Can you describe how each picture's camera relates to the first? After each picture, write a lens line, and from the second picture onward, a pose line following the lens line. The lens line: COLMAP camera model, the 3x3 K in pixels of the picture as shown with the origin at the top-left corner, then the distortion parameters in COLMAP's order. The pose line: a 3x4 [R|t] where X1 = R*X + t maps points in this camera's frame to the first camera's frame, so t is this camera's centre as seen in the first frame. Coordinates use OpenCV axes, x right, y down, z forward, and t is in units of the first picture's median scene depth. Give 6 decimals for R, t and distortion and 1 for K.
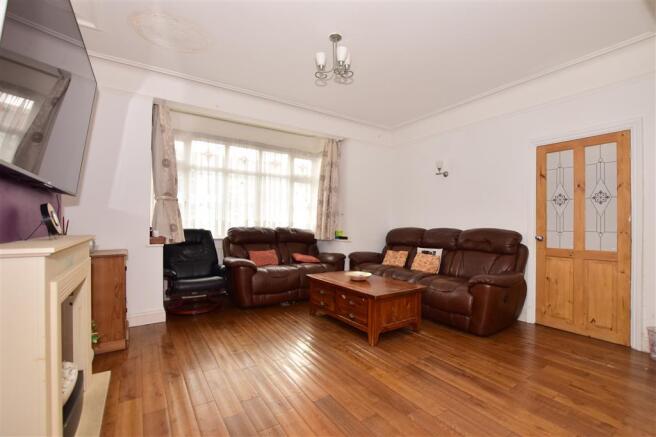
lens RADIAL K [[303.7, 0, 332.0], [0, 303.7, 221.6], [0, 0, 1]] dist [-0.001855, -0.000115]
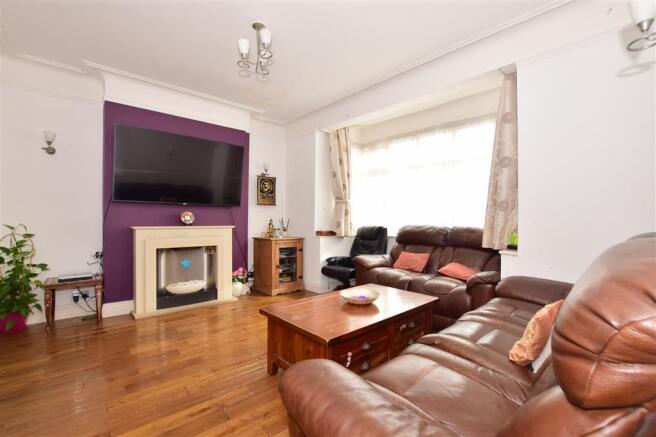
lens RADIAL K [[303.7, 0, 332.0], [0, 303.7, 221.6], [0, 0, 1]] dist [-0.001855, -0.000115]
pose [[0.175069, -0.006295, -0.984536, 0.588248], [-0.000173, 0.999979, -0.006424, 0.012966], [0.984556, 0.001295, 0.175064, 0.625099]]
